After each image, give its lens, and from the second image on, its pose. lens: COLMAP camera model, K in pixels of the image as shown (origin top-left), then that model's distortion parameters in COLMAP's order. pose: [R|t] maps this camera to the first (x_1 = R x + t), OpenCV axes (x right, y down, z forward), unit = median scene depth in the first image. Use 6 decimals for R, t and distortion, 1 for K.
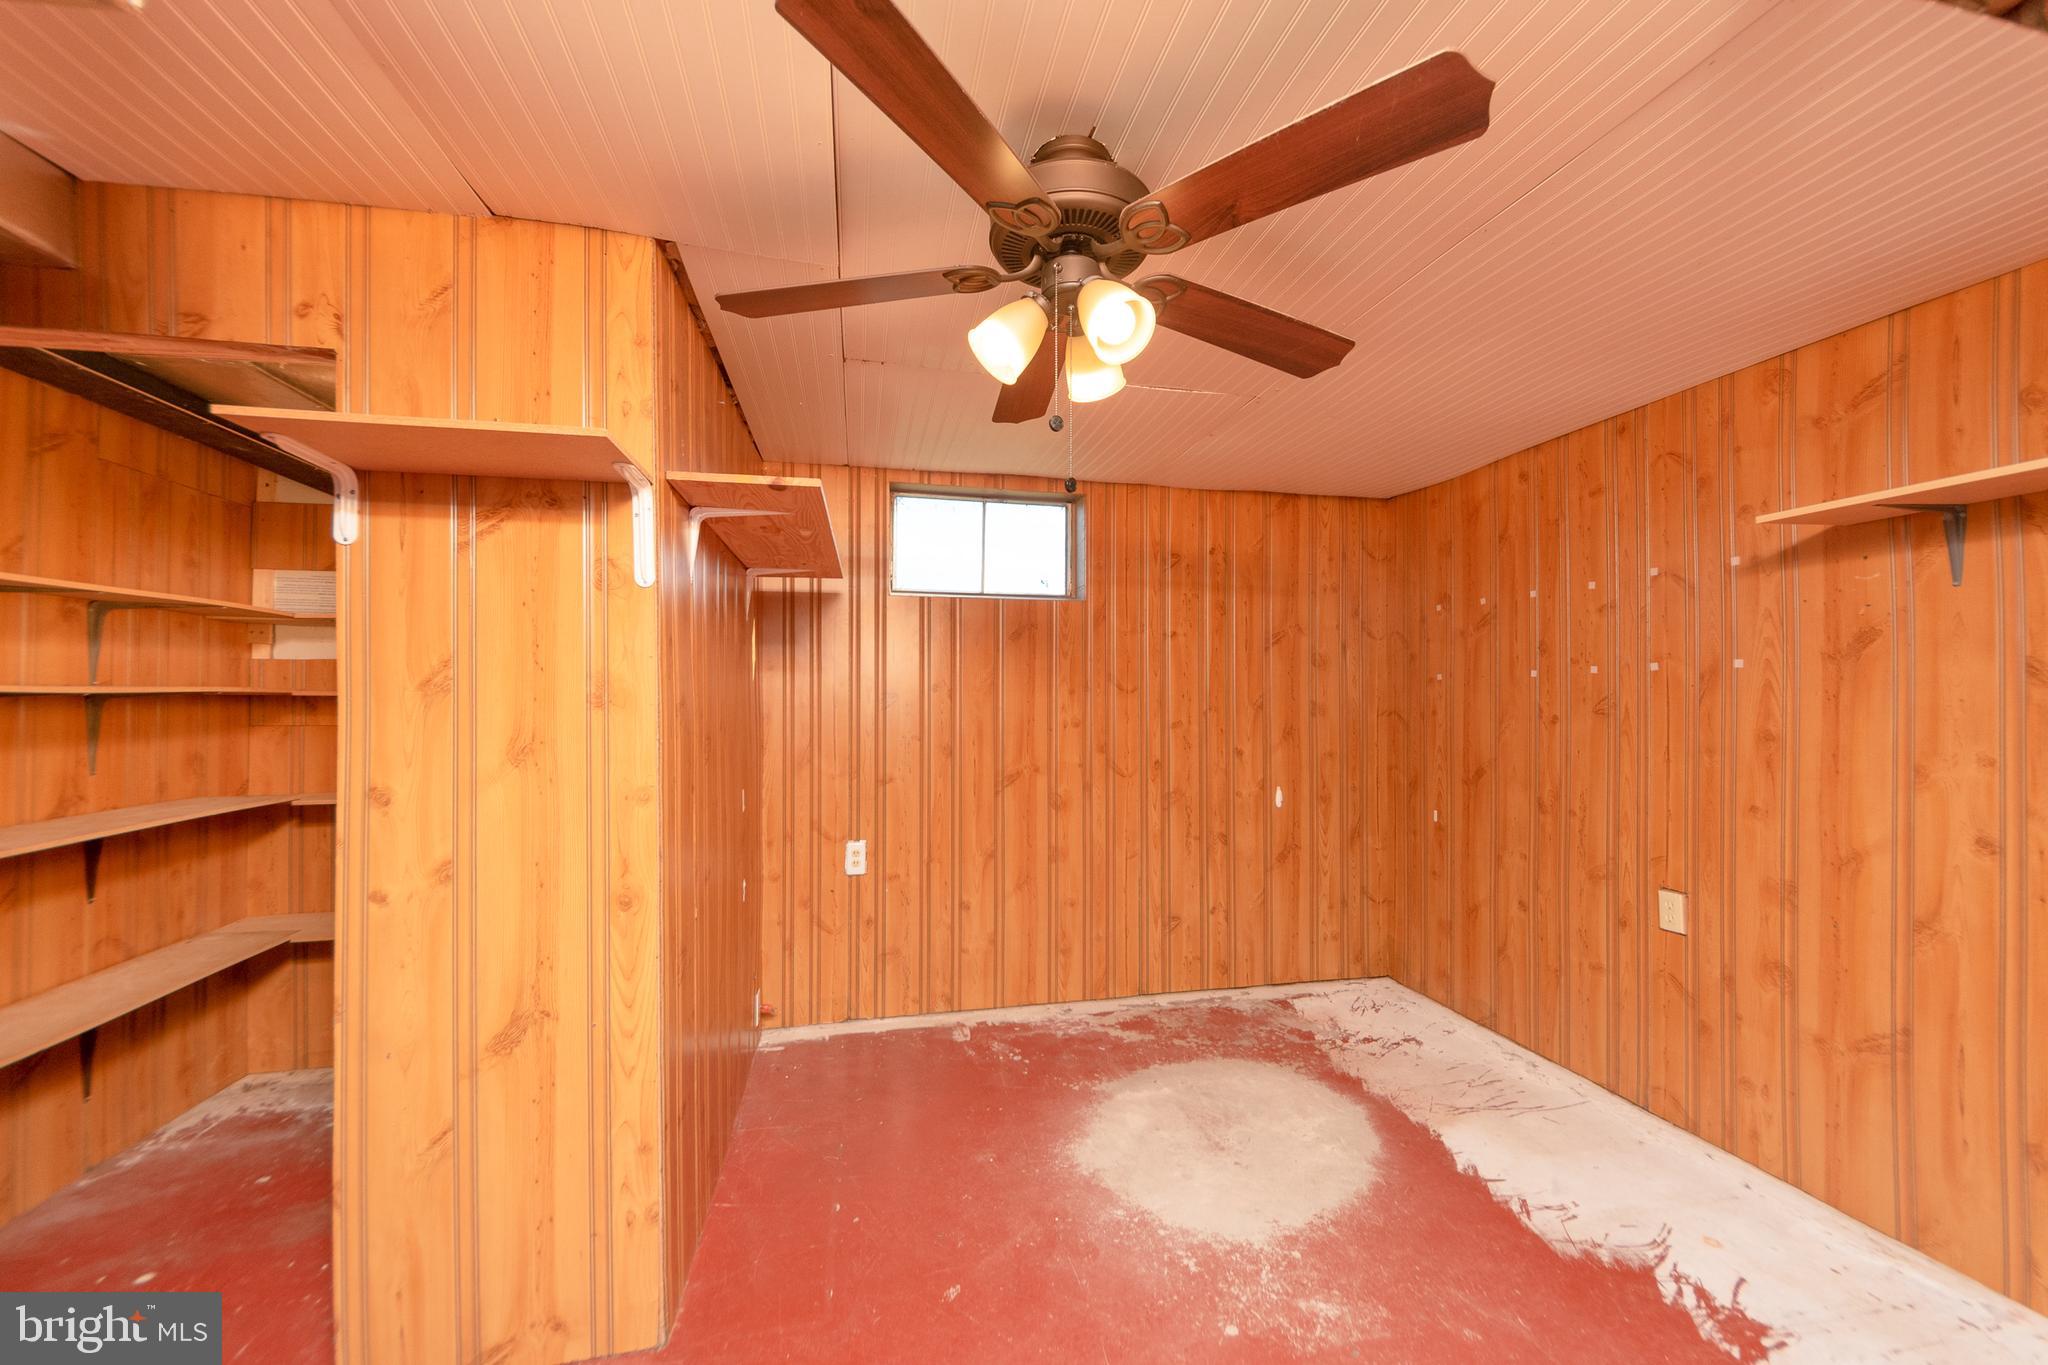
lens RADIAL K [[770.7, 0, 1022.6], [0, 770.7, 692.9], [0, 0, 1]] dist [-0.020779, 0.001688]
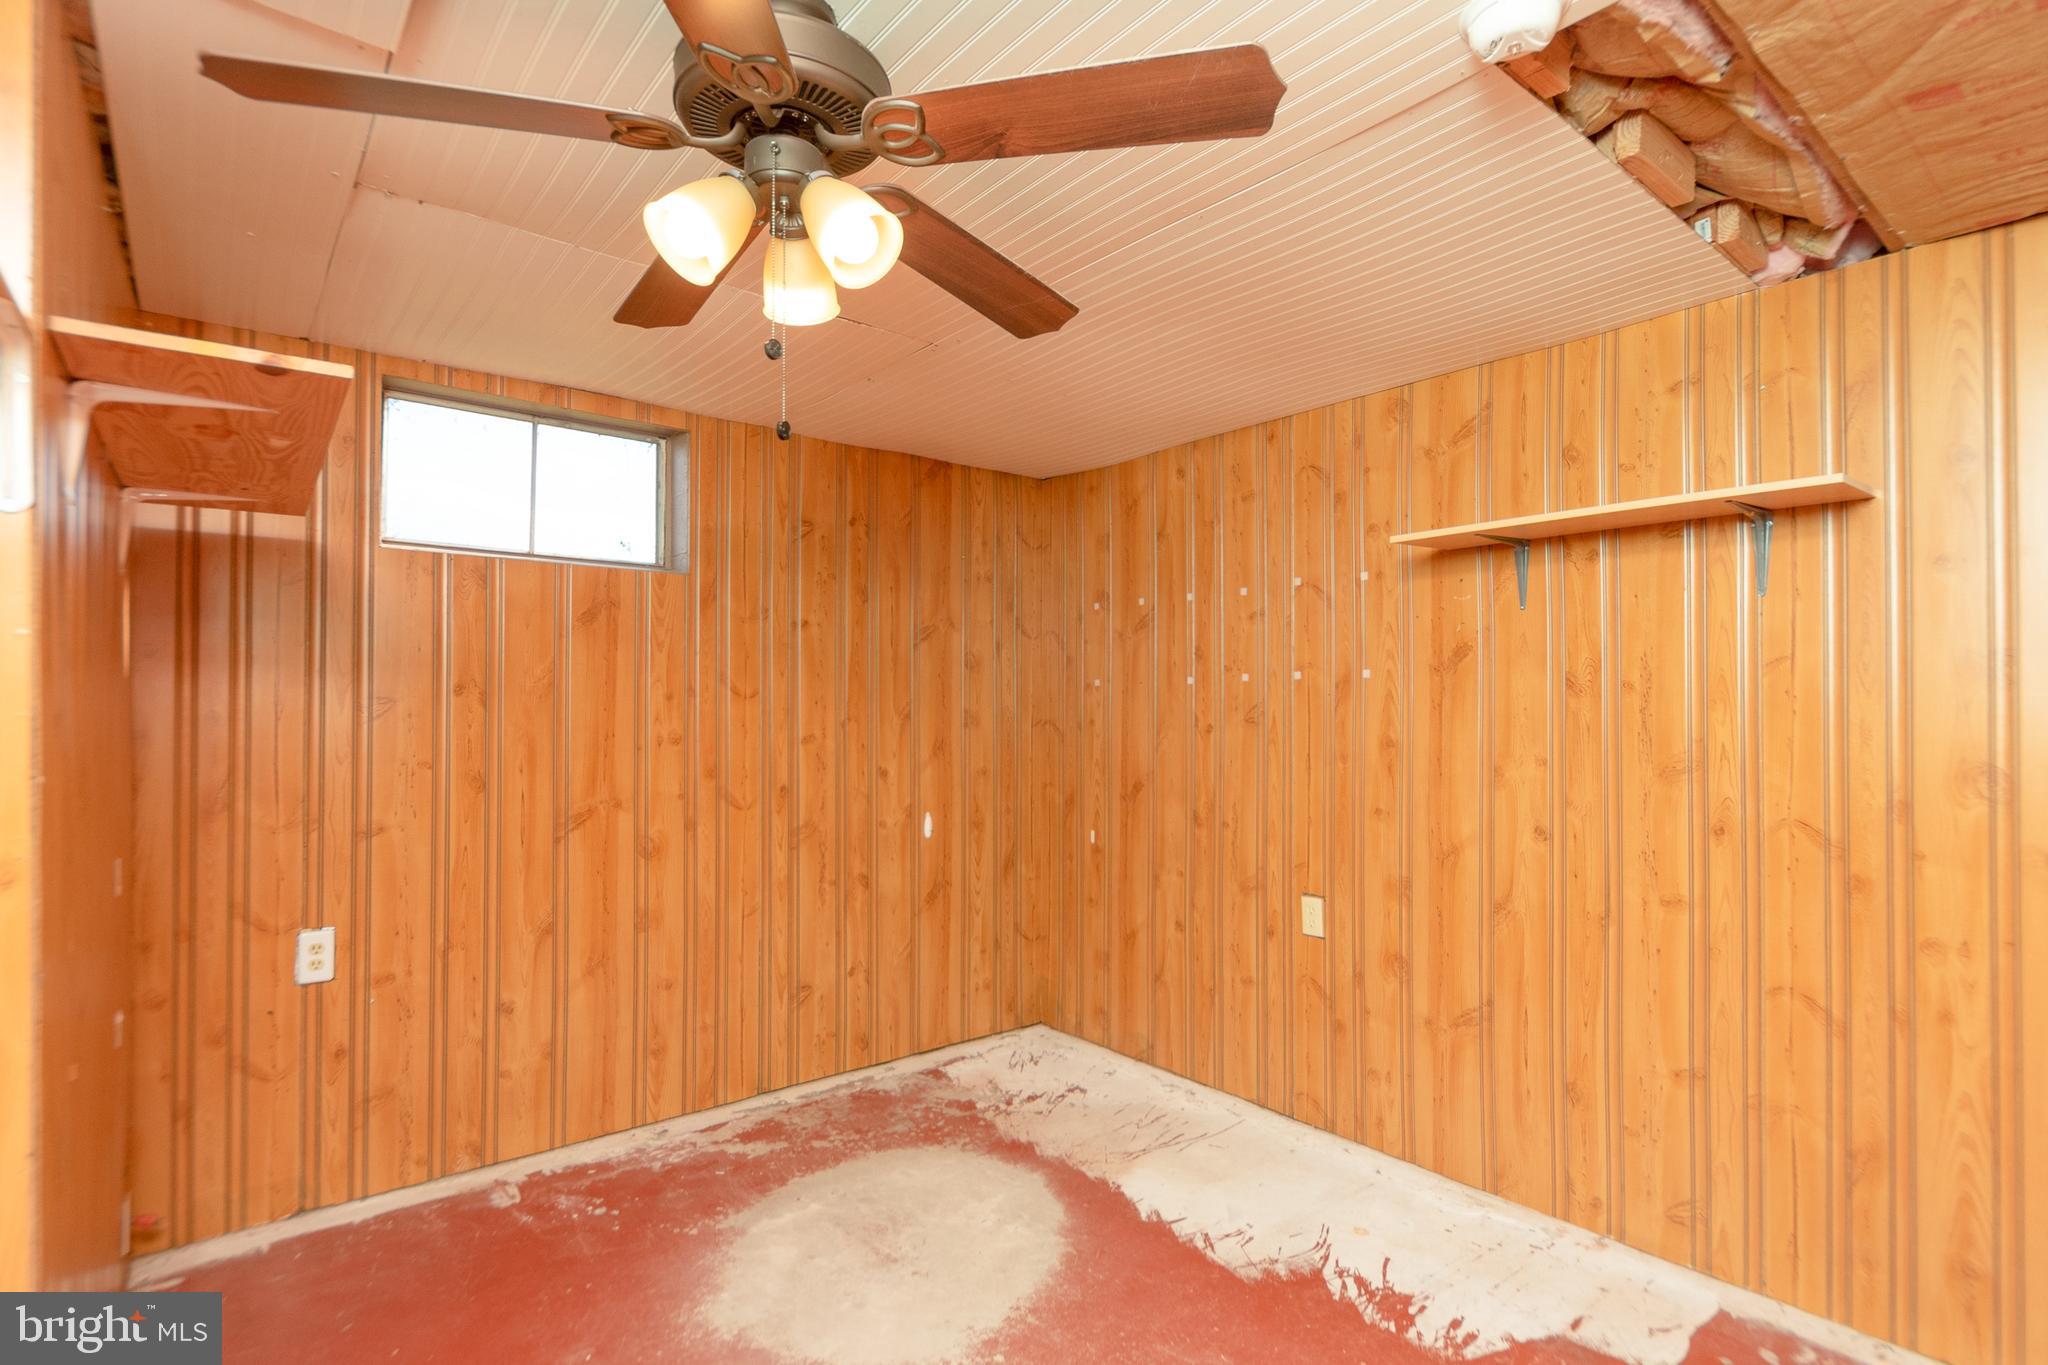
lens RADIAL K [[989.9, 0, 1028.8], [0, 989.9, 694.7], [0, 0, 1]] dist [-0.005191, -0.005575]
pose [[0.885616, 0.006008, 0.464380, -0.094039], [-0.004523, 0.999980, -0.004310, -0.001453], [-0.464397, 0.001717, 0.885626, 0.002431]]
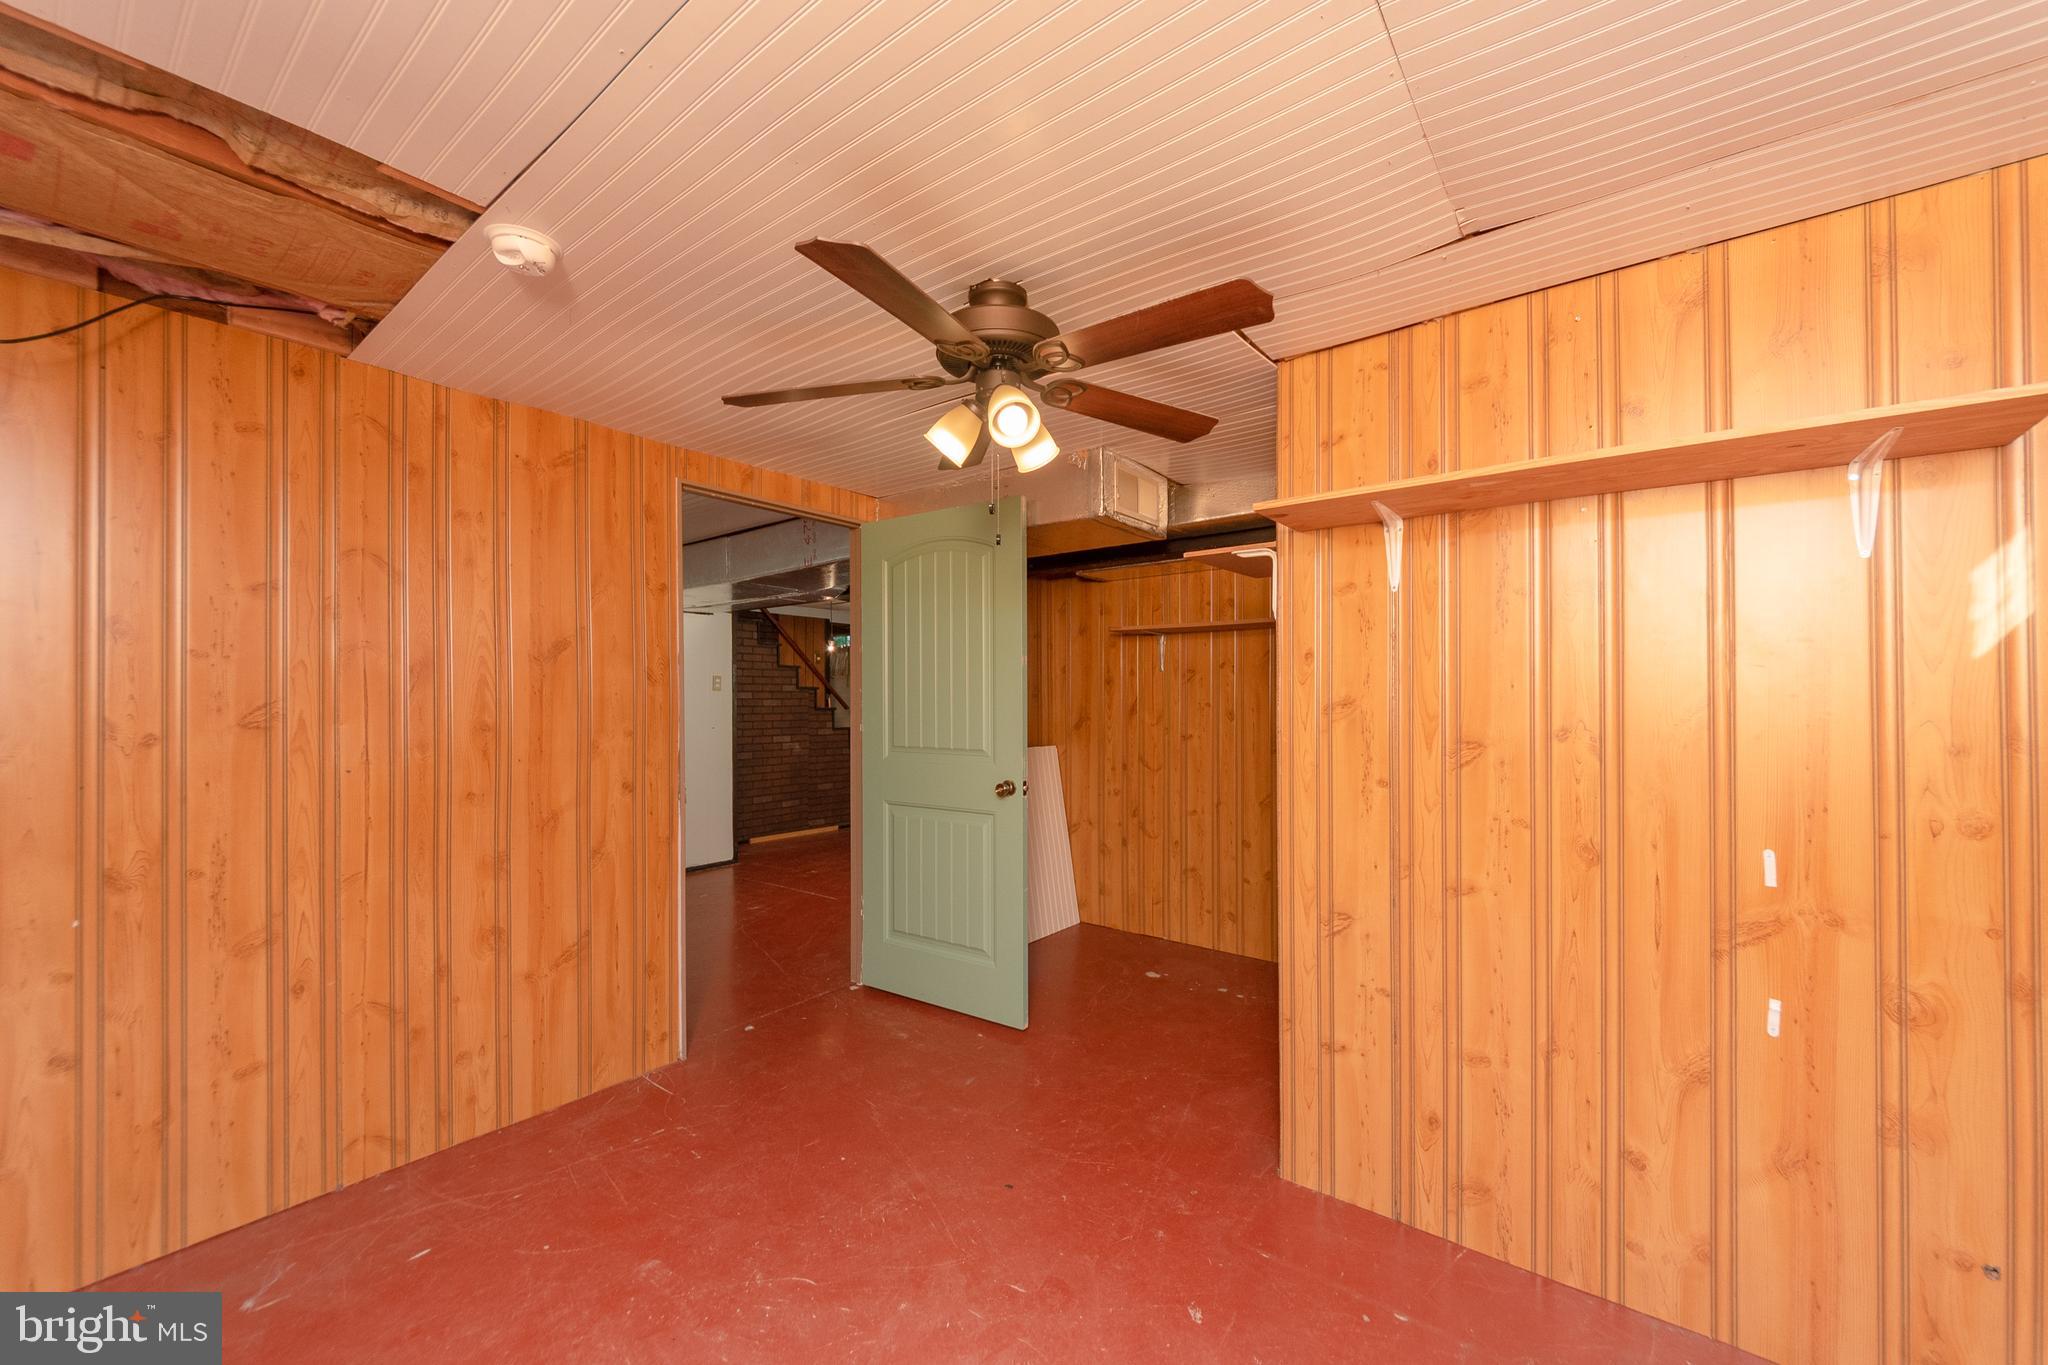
lens RADIAL K [[770.7, 0, 1028.0], [0, 770.7, 689.0], [0, 0, 1]] dist [-0.020779, 0.001688]
pose [[-0.644611, 0.003347, 0.764504, -0.319614], [-0.009096, 0.999886, -0.012047, 0.006987], [-0.764457, -0.014719, -0.644507, 0.947150]]
